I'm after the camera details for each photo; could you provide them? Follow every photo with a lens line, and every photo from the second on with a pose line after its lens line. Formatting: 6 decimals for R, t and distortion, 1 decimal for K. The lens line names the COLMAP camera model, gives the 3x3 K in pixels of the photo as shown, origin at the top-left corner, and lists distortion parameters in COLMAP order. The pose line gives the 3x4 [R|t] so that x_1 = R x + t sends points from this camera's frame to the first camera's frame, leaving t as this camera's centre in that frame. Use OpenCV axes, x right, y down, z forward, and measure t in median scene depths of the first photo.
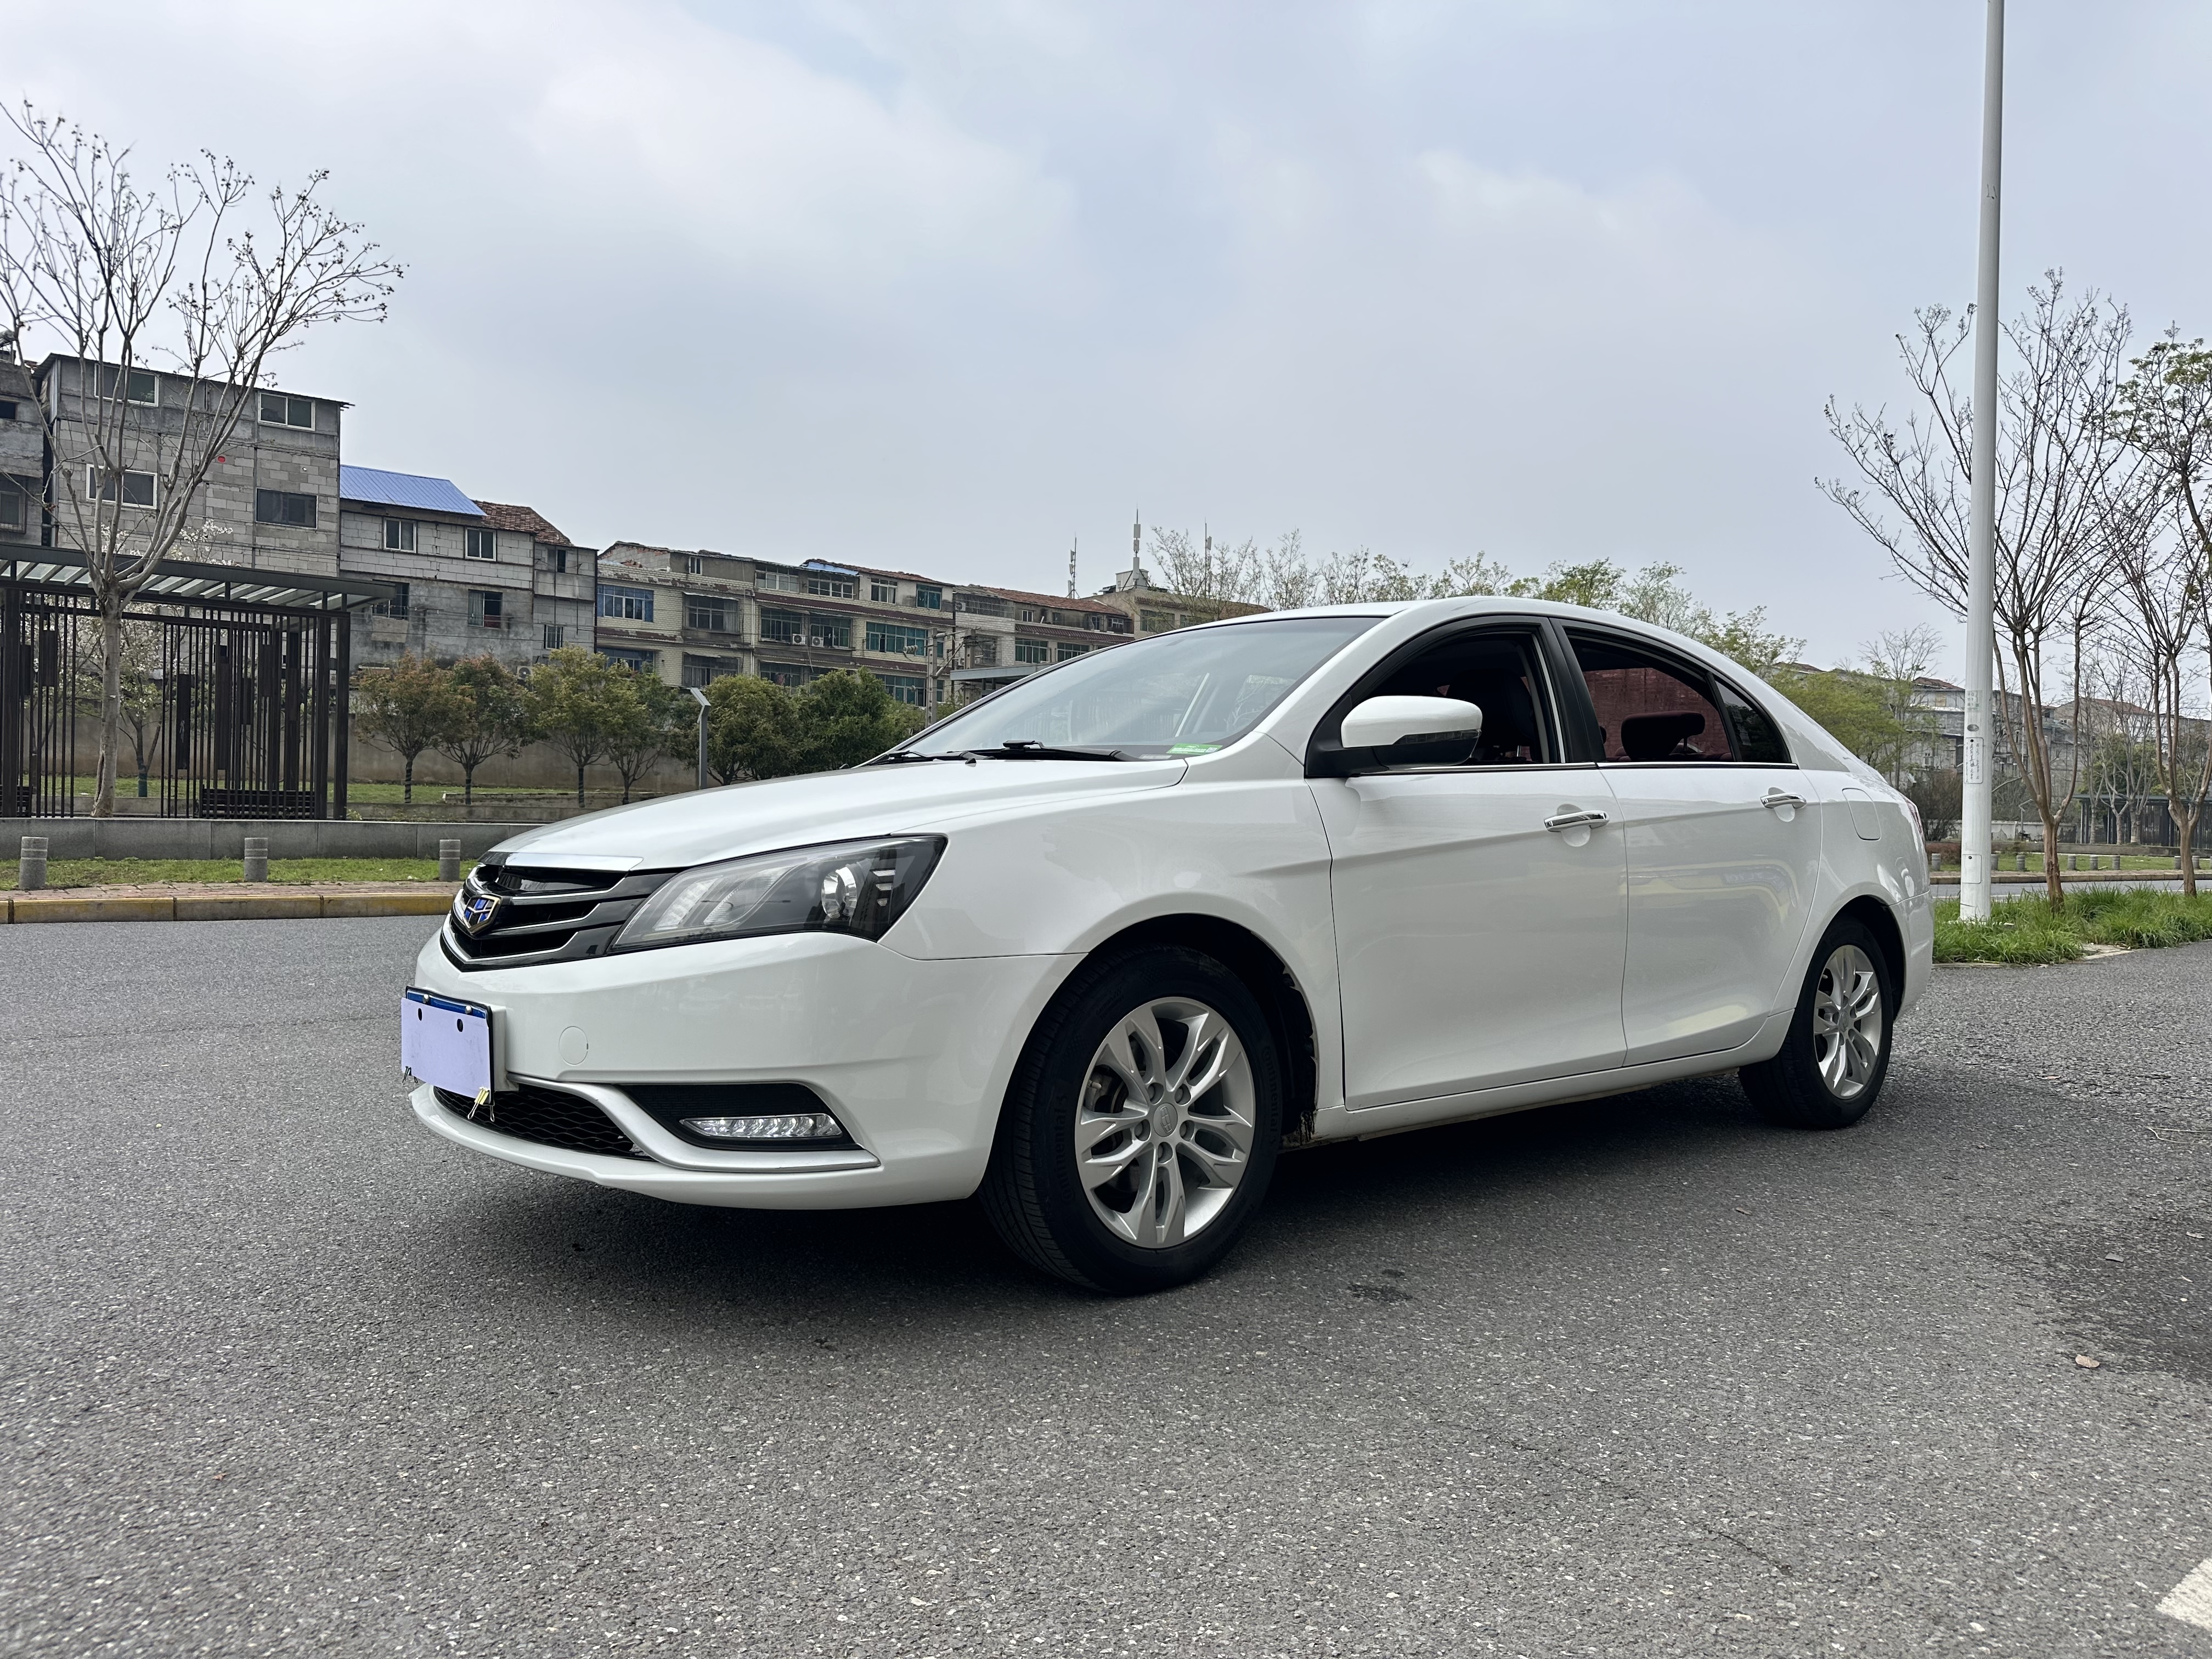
lens RADIAL K [[1653.3, 0, 1108.3], [0, 1653.3, 887.8], [0, 0, 1]] dist [-0.087218, 0.023035]
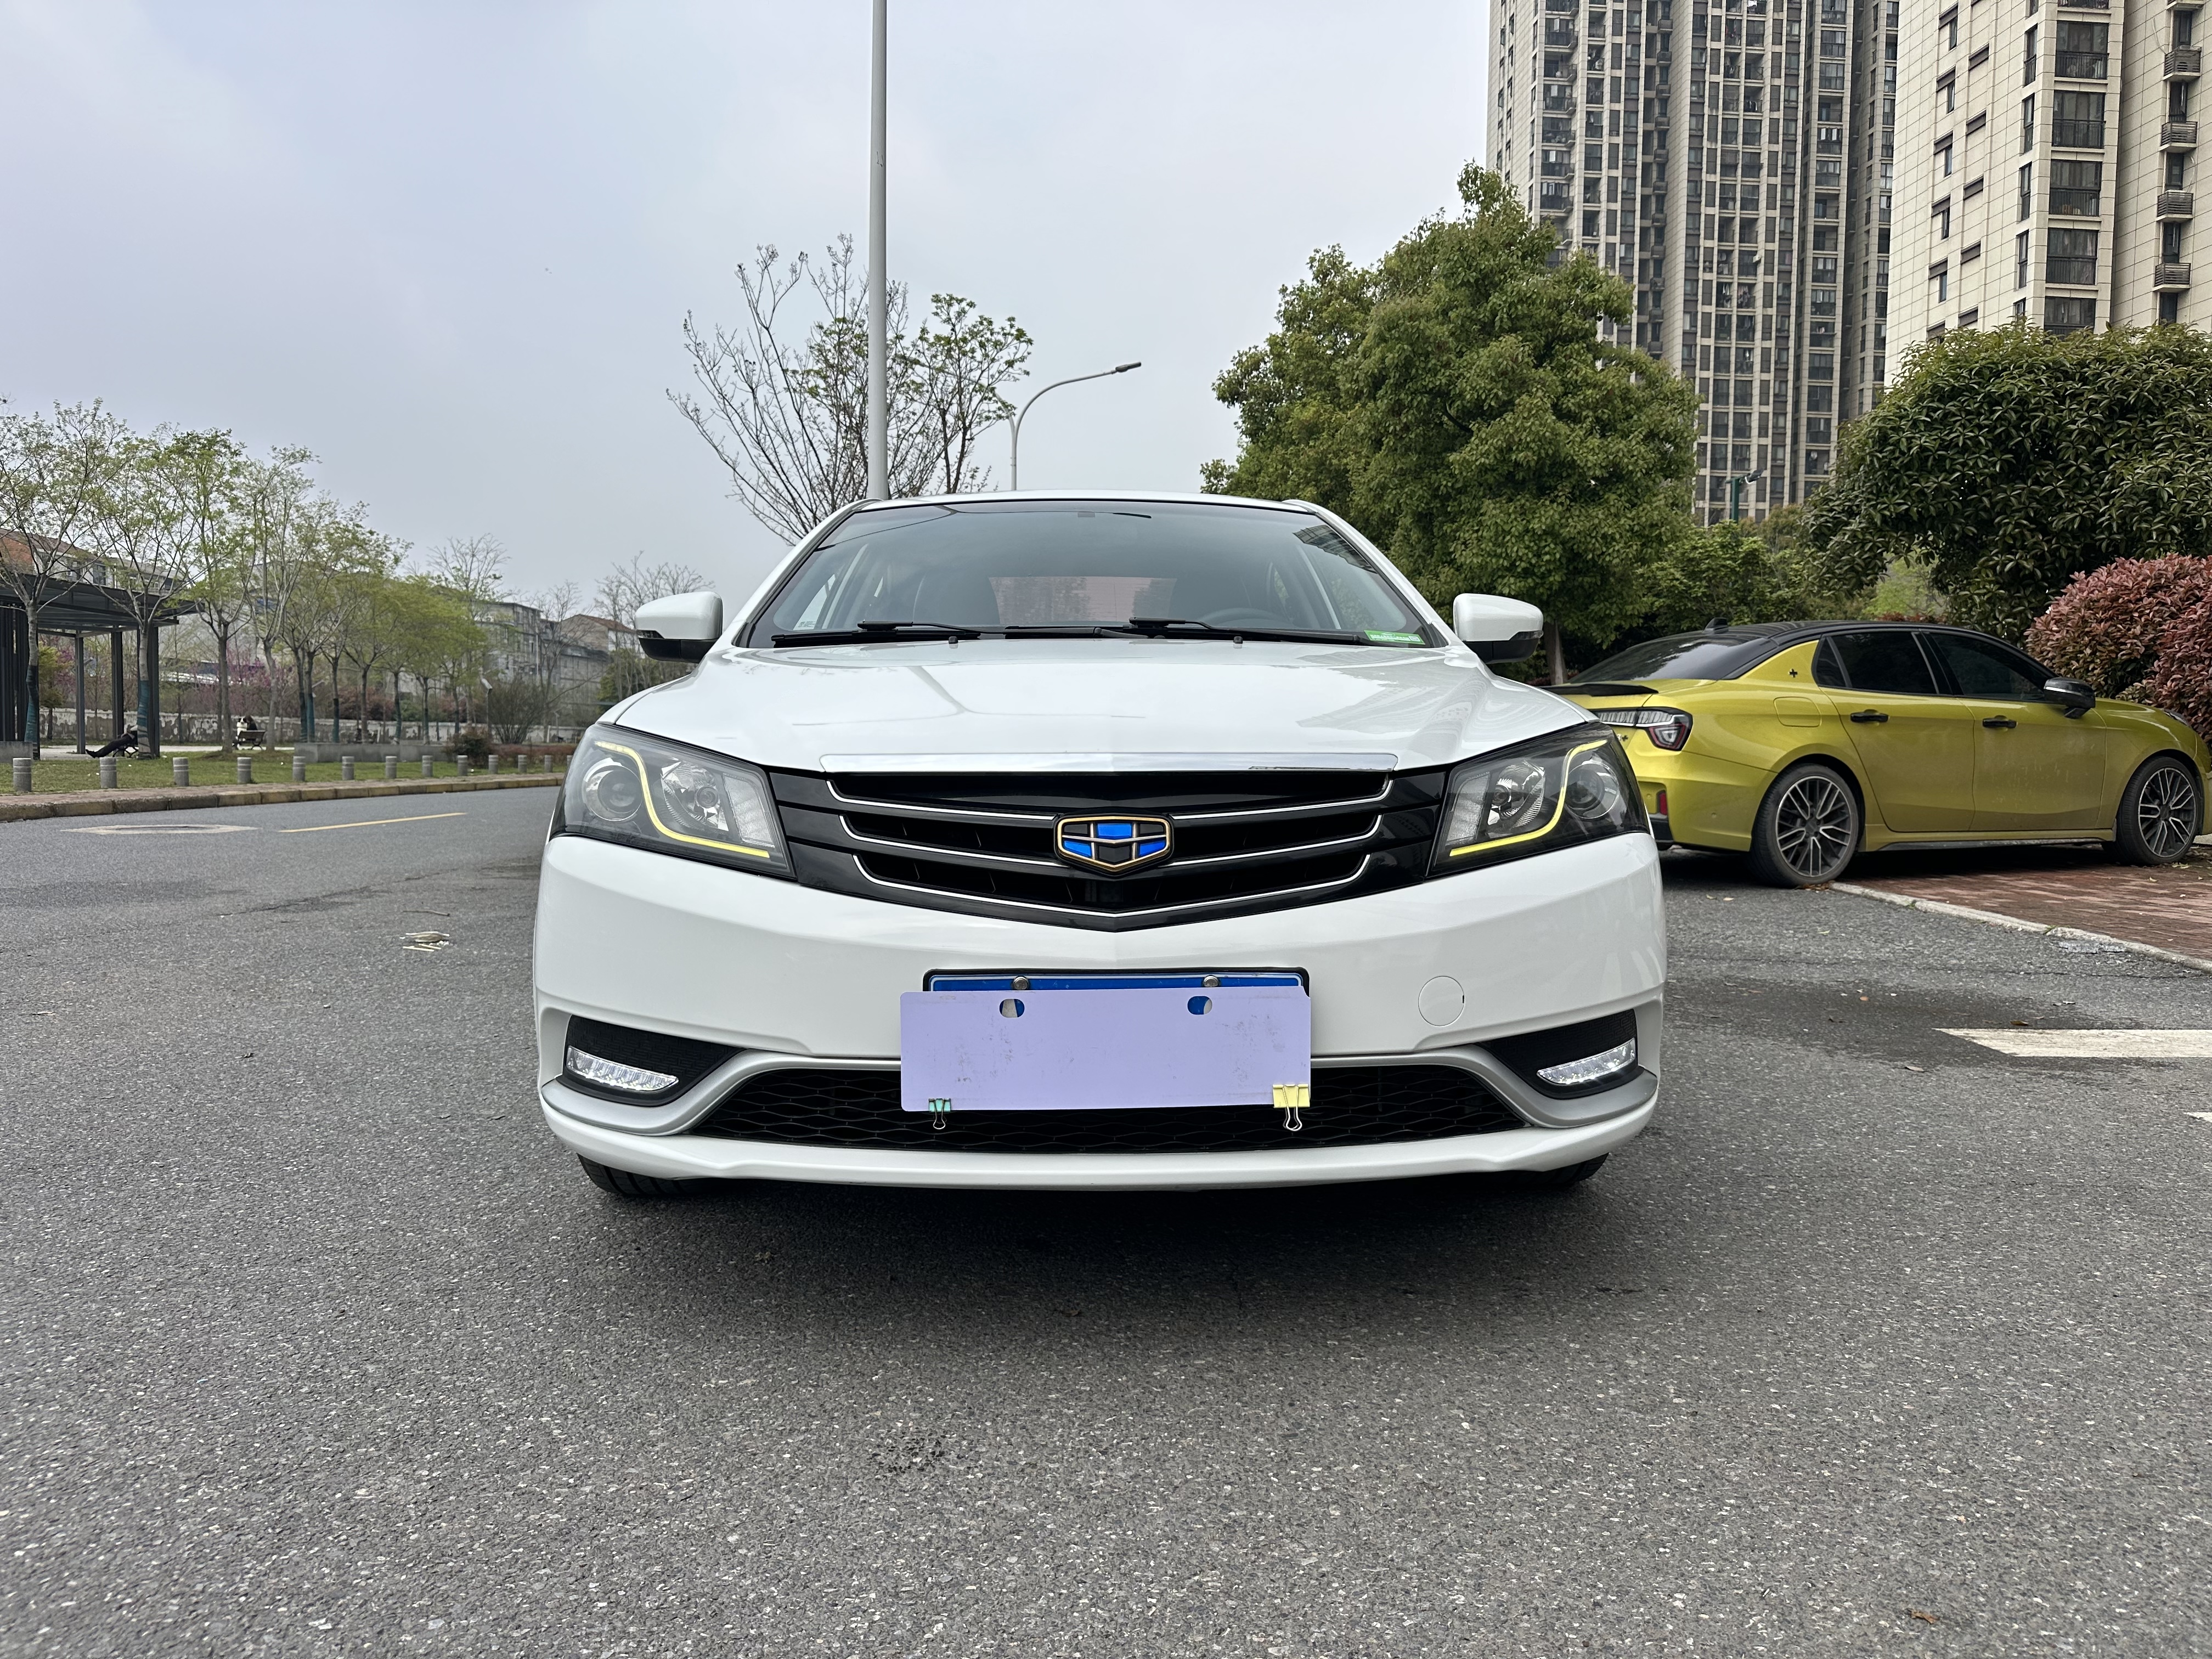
lens RADIAL K [[1653.3, 0, 1108.3], [0, 1653.3, 887.8], [0, 0, 1]] dist [-0.087218, 0.023035]
pose [[0.571190, -0.063213, 0.818380, -0.950265], [0.015670, 0.997688, 0.066127, -0.007544], [-0.820669, -0.024947, 0.570860, 0.640912]]
